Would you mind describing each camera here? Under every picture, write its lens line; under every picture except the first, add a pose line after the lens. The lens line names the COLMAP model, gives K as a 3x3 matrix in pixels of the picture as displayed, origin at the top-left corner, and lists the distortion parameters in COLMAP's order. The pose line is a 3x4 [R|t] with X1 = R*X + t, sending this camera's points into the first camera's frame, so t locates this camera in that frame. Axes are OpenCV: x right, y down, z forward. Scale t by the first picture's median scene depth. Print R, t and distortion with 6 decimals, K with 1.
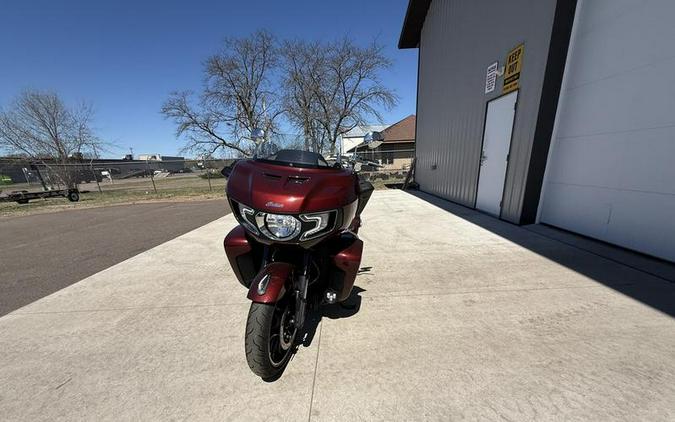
lens RADIAL K [[270.8, 0, 340.2], [0, 270.8, 252.3], [0, 0, 1]] dist [0.001535, -0.000181]
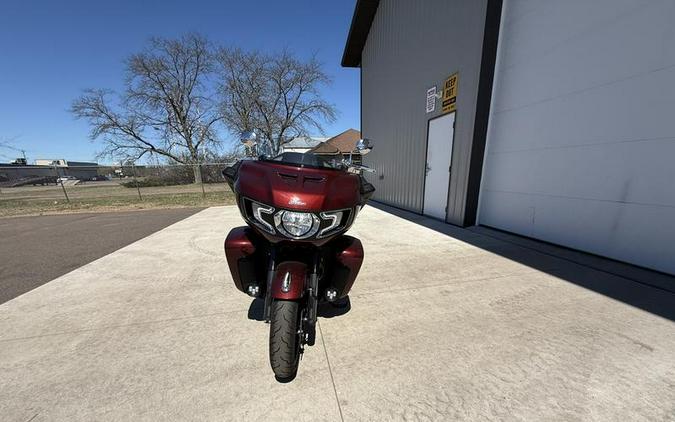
lens RADIAL K [[270.8, 0, 340.0], [0, 270.8, 251.6], [0, 0, 1]] dist [0.001535, -0.000181]
pose [[0.977633, -0.041273, 0.206230, -0.032168], [0.049254, 0.998217, -0.033711, 0.005647], [-0.204471, 0.043115, 0.977923, -0.003548]]
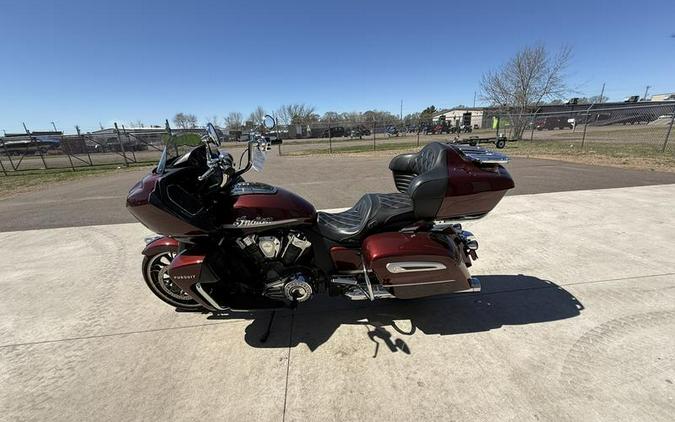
lens RADIAL K [[270.8, 0, 341.6], [0, 270.8, 224.4], [0, 0, 1]] dist [0.001535, -0.000181]
pose [[0.124609, 0.361805, -0.923888, 0.125982], [-0.274990, 0.907263, 0.318205, -0.076872], [0.953338, 0.214409, 0.212545, 0.180919]]
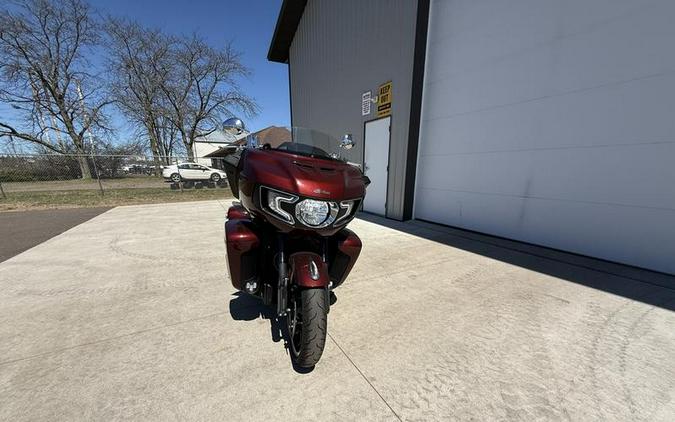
lens RADIAL K [[270.8, 0, 340.1], [0, 270.8, 251.5], [0, 0, 1]] dist [0.001535, -0.000181]
pose [[0.880419, -0.093622, 0.464863, -0.073417], [0.110399, 0.993847, -0.008930, 0.007572], [-0.461167, 0.059182, 0.885337, 0.005376]]
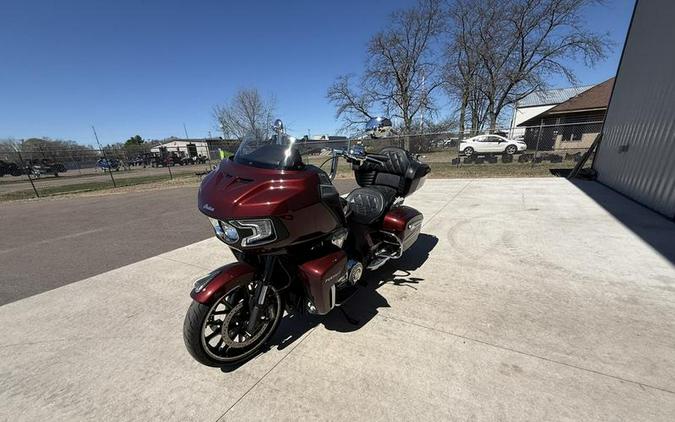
lens RADIAL K [[270.8, 0, 340.2], [0, 270.8, 252.7], [0, 0, 1]] dist [0.001535, -0.000181]
pose [[0.862115, 0.181479, -0.473100, 0.069707], [-0.145834, 0.983024, 0.111335, -0.020539], [0.485274, -0.026990, 0.873946, 0.039398]]
